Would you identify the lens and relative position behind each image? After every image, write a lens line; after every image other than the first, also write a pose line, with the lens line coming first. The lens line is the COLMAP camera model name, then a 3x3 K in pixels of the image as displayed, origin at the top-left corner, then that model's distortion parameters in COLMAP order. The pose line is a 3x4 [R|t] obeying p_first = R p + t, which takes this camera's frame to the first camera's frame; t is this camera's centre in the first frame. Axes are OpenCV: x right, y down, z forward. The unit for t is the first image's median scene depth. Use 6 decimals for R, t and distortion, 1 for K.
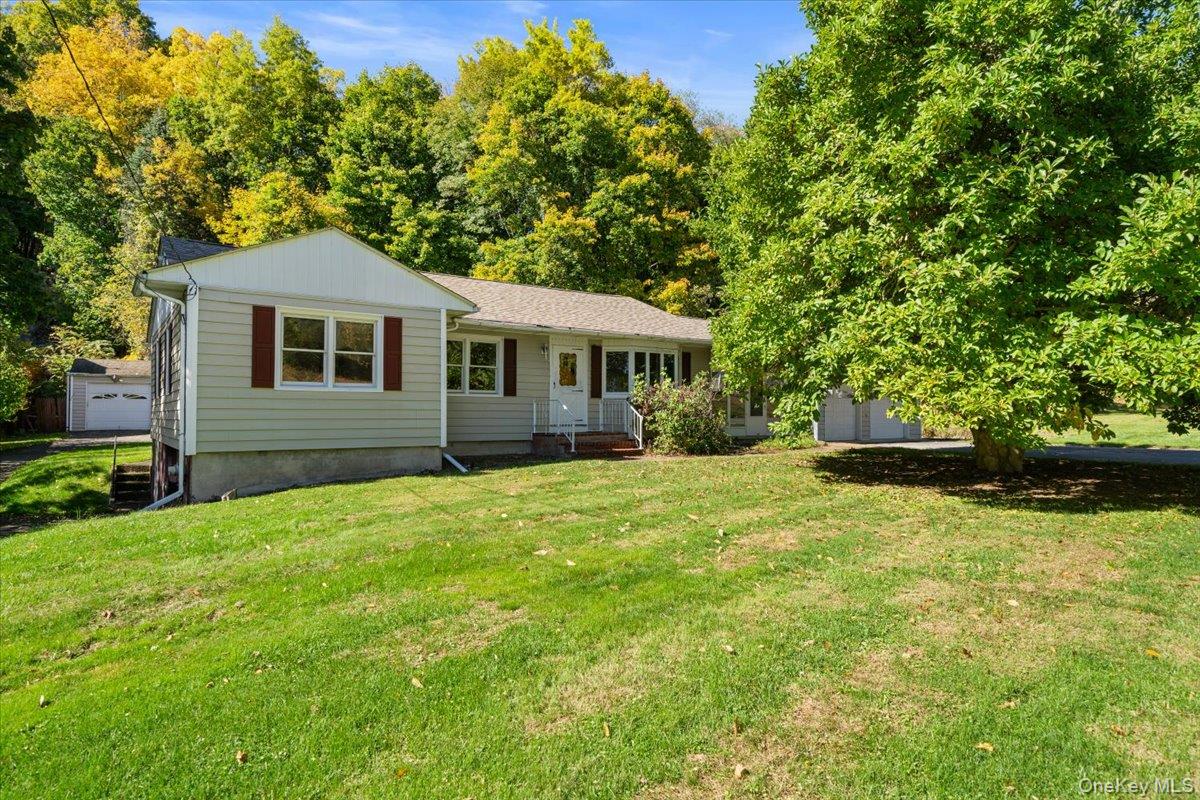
lens RADIAL K [[565.7, 0, 596.2], [0, 565.7, 399.9], [0, 0, 1]] dist [0.000074, 0.000705]
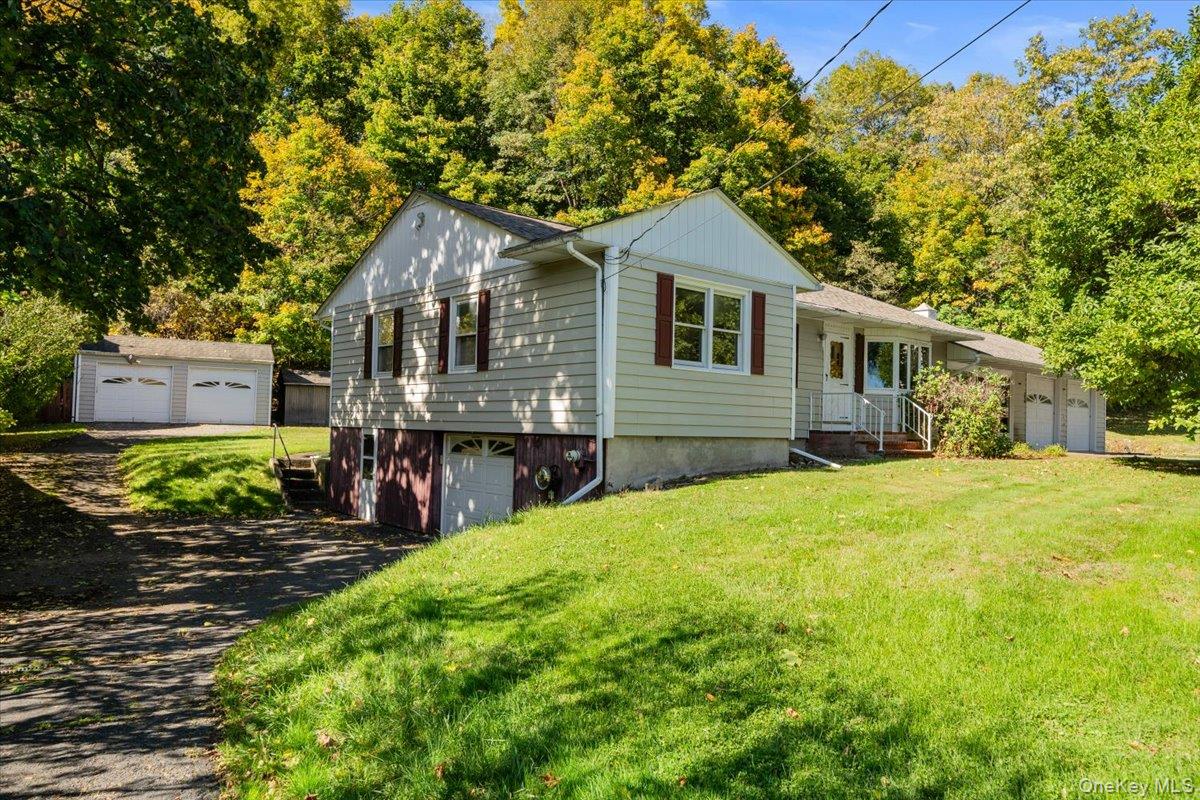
lens RADIAL K [[674.1, 0, 631.5], [0, 674.1, 403.4], [0, 0, 1]] dist [-0.008755, -0.000714]
pose [[0.997392, 0.026472, 0.067145, -0.161052], [-0.026213, 0.999645, -0.004733, 0.010067], [-0.067246, 0.002961, 0.997732, -0.012416]]
